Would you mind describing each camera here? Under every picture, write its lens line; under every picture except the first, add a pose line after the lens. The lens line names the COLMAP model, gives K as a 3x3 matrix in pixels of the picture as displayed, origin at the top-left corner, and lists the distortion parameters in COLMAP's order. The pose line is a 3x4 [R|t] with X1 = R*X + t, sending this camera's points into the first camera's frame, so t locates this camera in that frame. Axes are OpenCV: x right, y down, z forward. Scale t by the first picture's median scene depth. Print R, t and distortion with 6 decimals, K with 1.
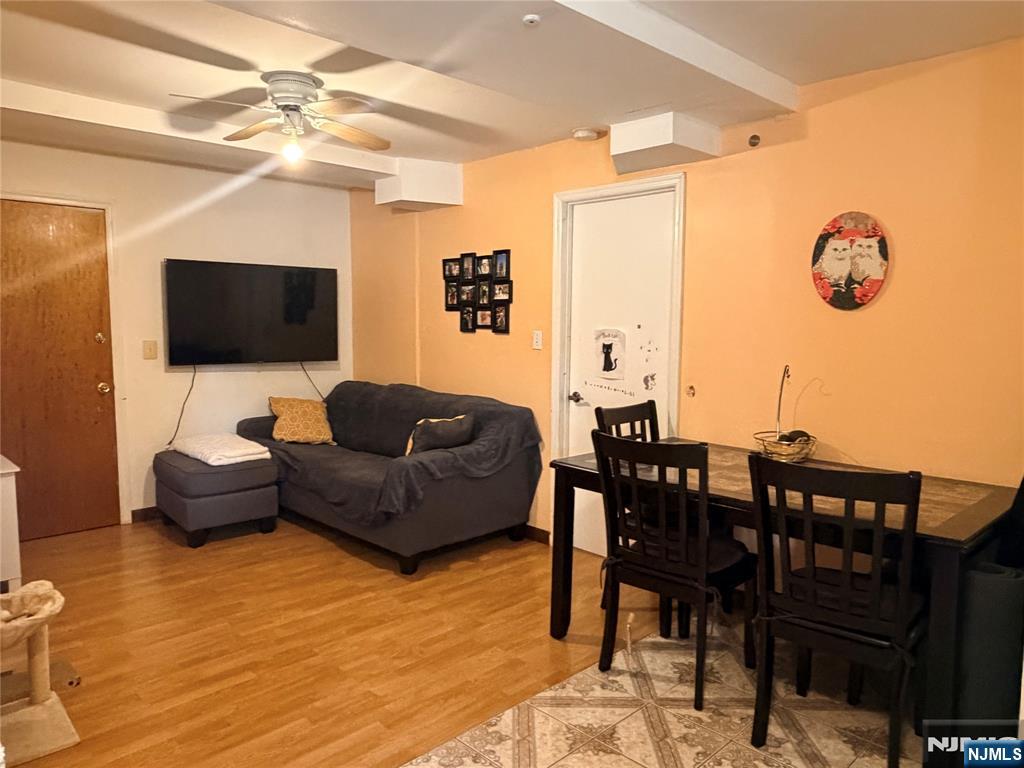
lens RADIAL K [[715.0, 0, 512.7], [0, 715.0, 385.4], [0, 0, 1]] dist [-0.001092, 0.000631]
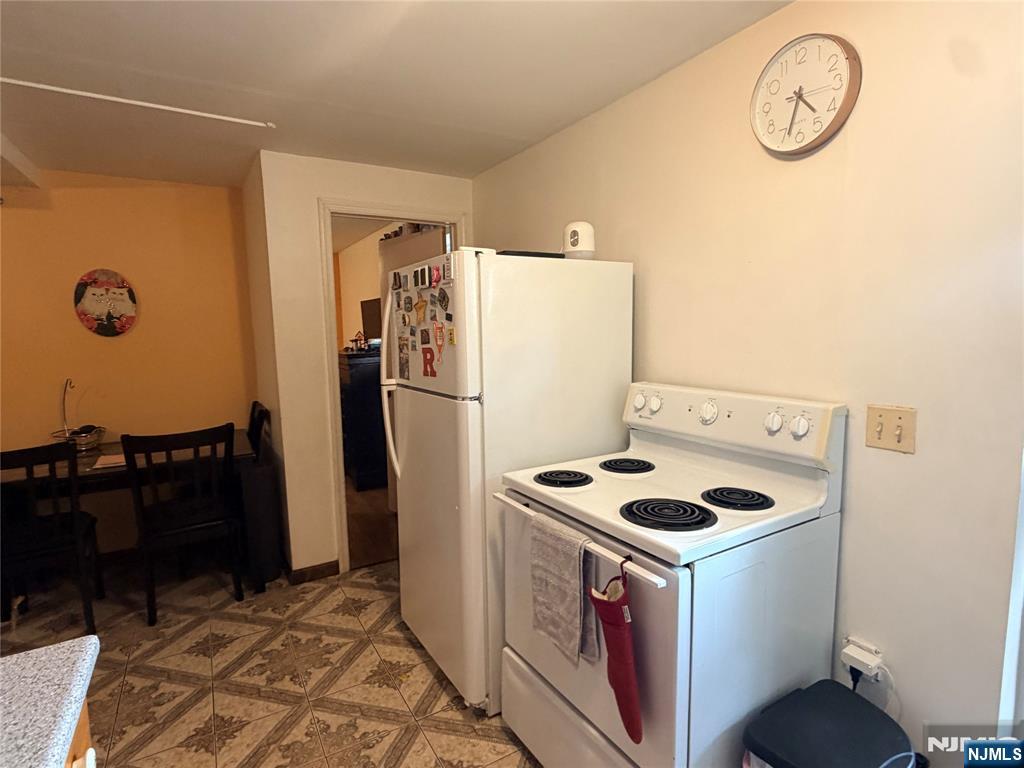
lens RADIAL K [[545.4, 0, 513.9], [0, 545.4, 385.2], [0, 0, 1]] dist [-0.000402, -0.000046]
pose [[0.245385, -0.118397, 0.962169, -0.413685], [0.113782, 0.989171, 0.092702, -0.017616], [-0.962725, 0.086730, 0.256199, -0.065142]]
